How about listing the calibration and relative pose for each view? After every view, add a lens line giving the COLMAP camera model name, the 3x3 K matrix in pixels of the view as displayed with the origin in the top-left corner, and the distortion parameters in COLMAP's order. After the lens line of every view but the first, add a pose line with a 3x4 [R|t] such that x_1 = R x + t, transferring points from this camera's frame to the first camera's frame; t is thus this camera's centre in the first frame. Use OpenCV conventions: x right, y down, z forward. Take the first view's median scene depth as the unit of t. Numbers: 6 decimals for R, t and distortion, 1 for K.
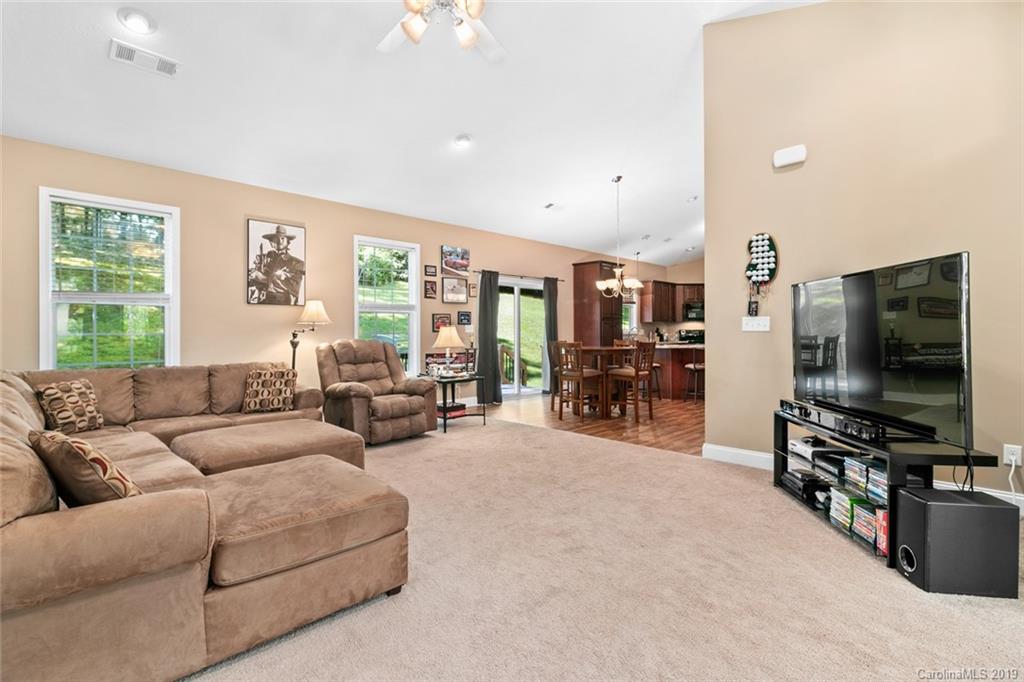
lens RADIAL K [[473.1, 0, 506.0], [0, 473.1, 330.2], [0, 0, 1]] dist [0.002169, 0.000174]
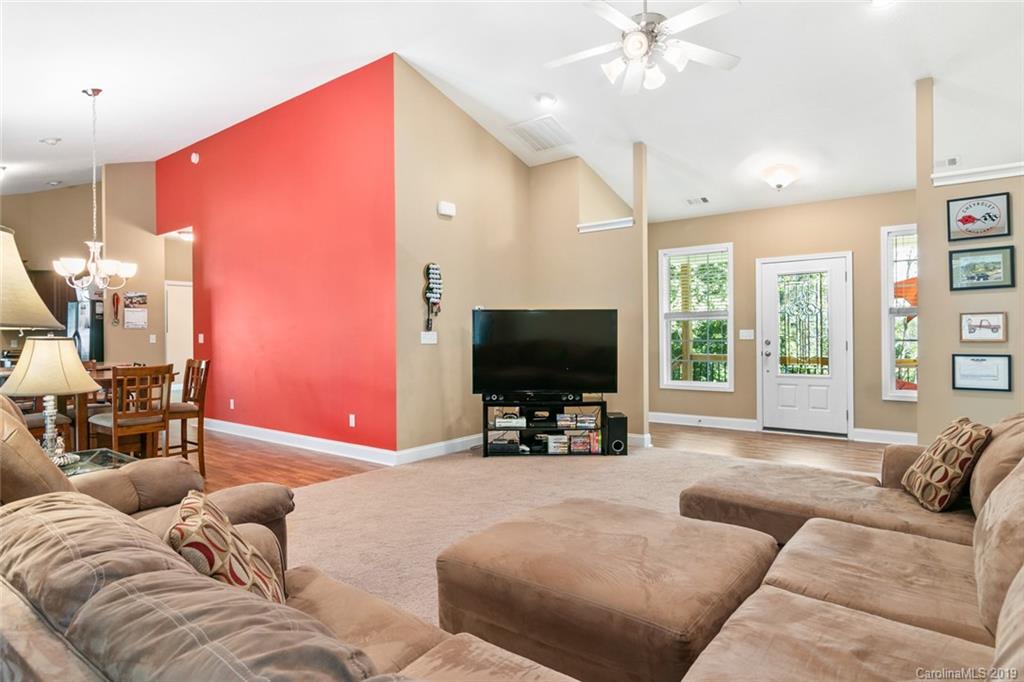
lens RADIAL K [[594.1, 0, 509.0], [0, 594.1, 334.9], [0, 0, 1]] dist [0.000144, -0.000016]
pose [[-0.121922, 0.006575, 0.992518, -0.708963], [0.001145, 0.999978, -0.006484, -0.007787], [-0.992539, 0.000346, -0.121927, 0.708191]]
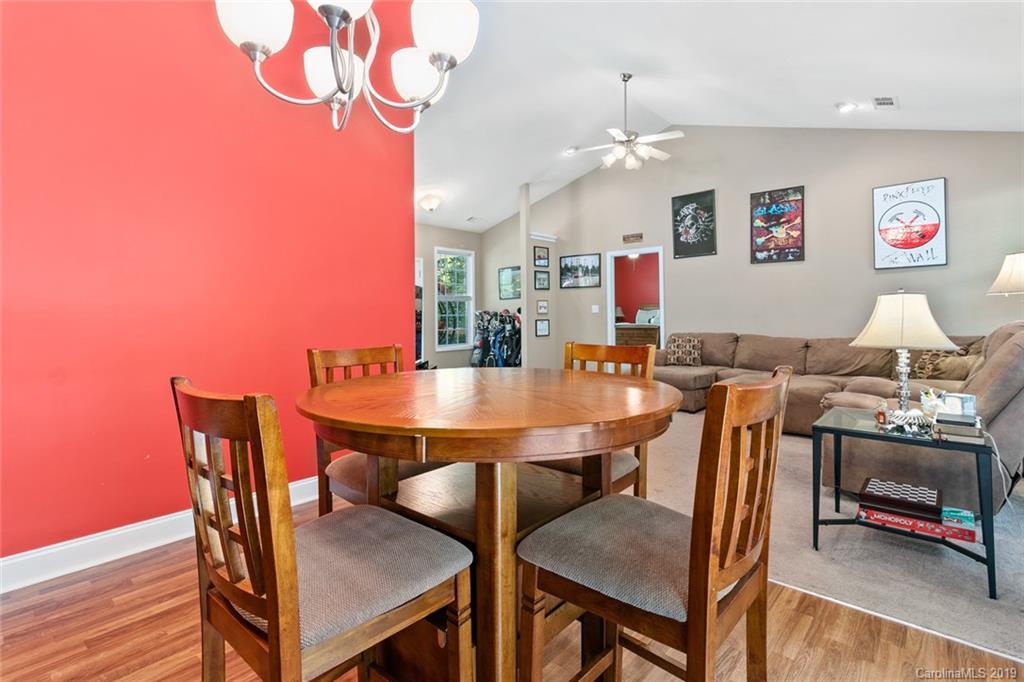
lens RADIAL K [[493.2, 0, 510.3], [0, 493.2, 309.2], [0, 0, 1]] dist [0.002110, 0.000509]
pose [[-0.997858, 0.014625, -0.063767, 0.237812], [0.015675, 0.999749, -0.016000, 0.005931], [0.063517, -0.016965, -0.997837, 1.454085]]
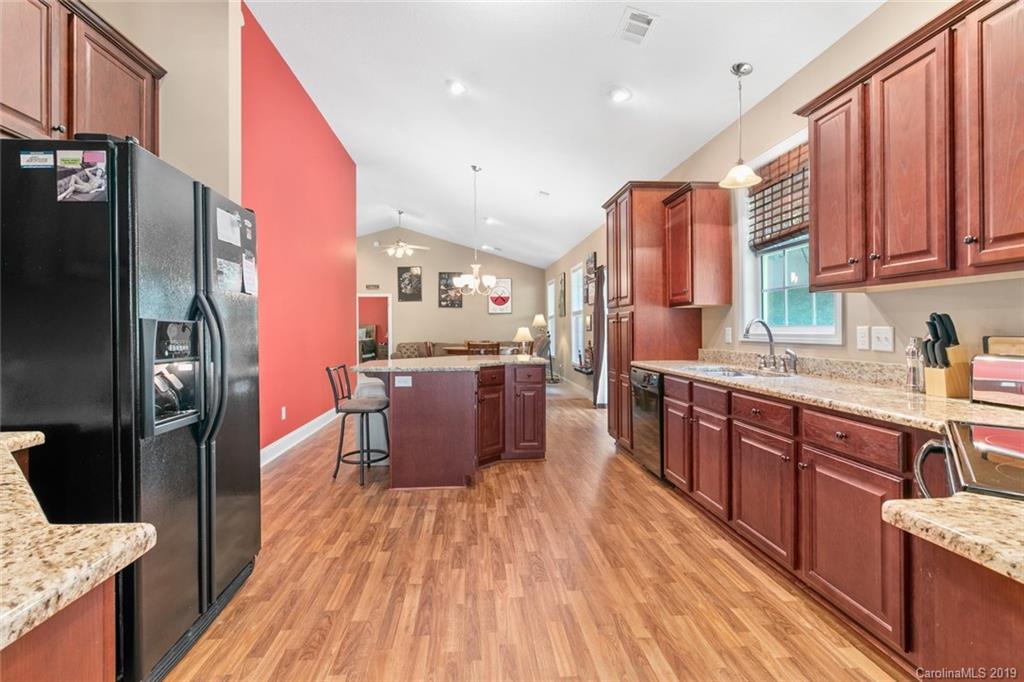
lens RADIAL K [[476.9, 0, 506.6], [0, 476.9, 329.4], [0, 0, 1]] dist [0.000888, -0.000001]
pose [[-0.642381, 0.007339, -0.766351, 1.126150], [0.011708, 0.999931, -0.000239, -0.002812], [0.766296, -0.009126, -0.642423, 2.026790]]
